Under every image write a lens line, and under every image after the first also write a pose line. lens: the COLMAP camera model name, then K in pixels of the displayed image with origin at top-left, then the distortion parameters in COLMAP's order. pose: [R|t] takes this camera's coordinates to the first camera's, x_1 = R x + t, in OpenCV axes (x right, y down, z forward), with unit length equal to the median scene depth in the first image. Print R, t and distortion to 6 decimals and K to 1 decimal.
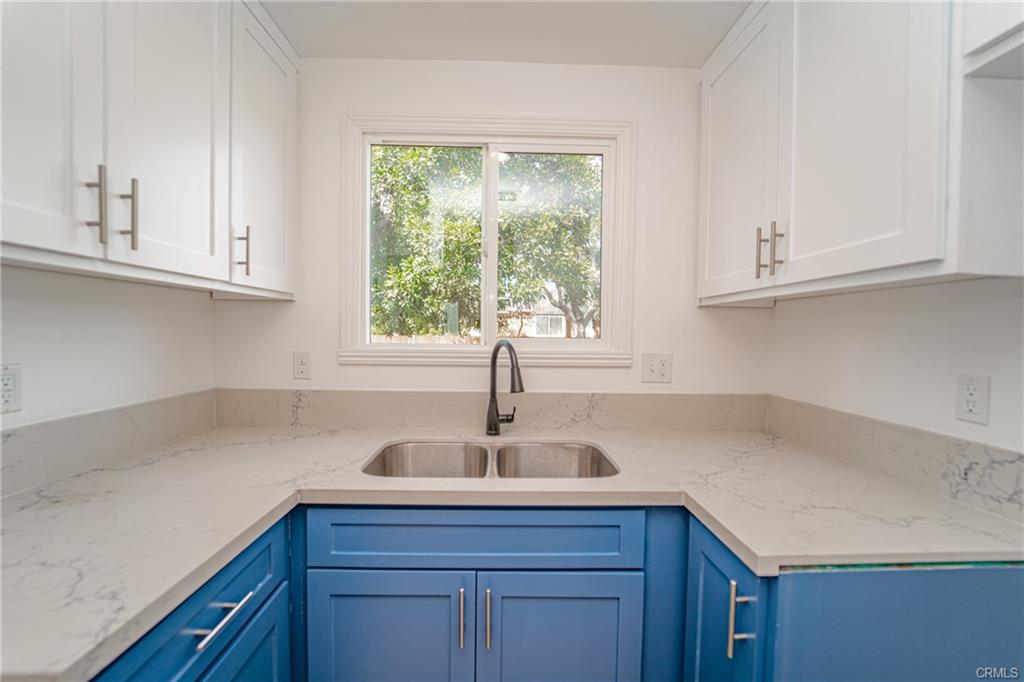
lens RADIAL K [[421.4, 0, 502.0], [0, 421.4, 340.8], [0, 0, 1]] dist [-0.017872, -0.000051]
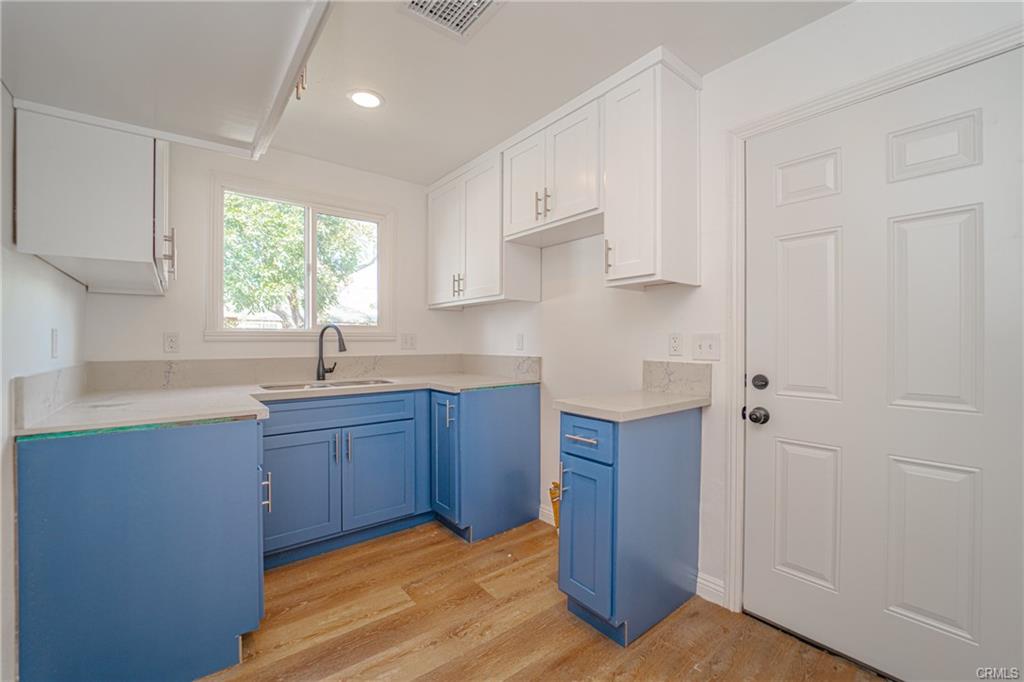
lens RADIAL K [[431.5, 0, 512.0], [0, 431.5, 341.0], [0, 0, 1]] dist [-0.019662, -0.000071]
pose [[0.788632, -0.014847, 0.614686, -0.446683], [0.027617, 0.999555, -0.011290, 0.098689], [-0.614245, 0.025880, 0.788691, -0.792544]]
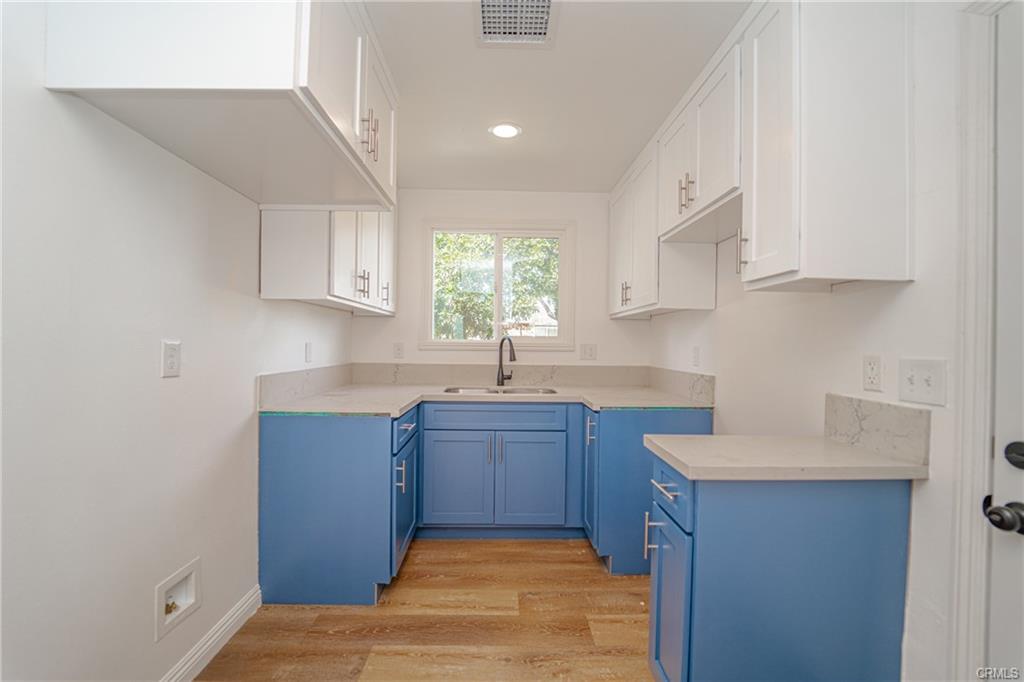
lens RADIAL K [[421.4, 0, 502.0], [0, 421.4, 340.8], [0, 0, 1]] dist [-0.017872, -0.000051]
pose [[0.999997, -0.002439, 0.000508, -0.014676], [0.002452, 0.999612, -0.027755, 0.067523], [-0.000440, 0.027756, 0.999615, -0.871356]]
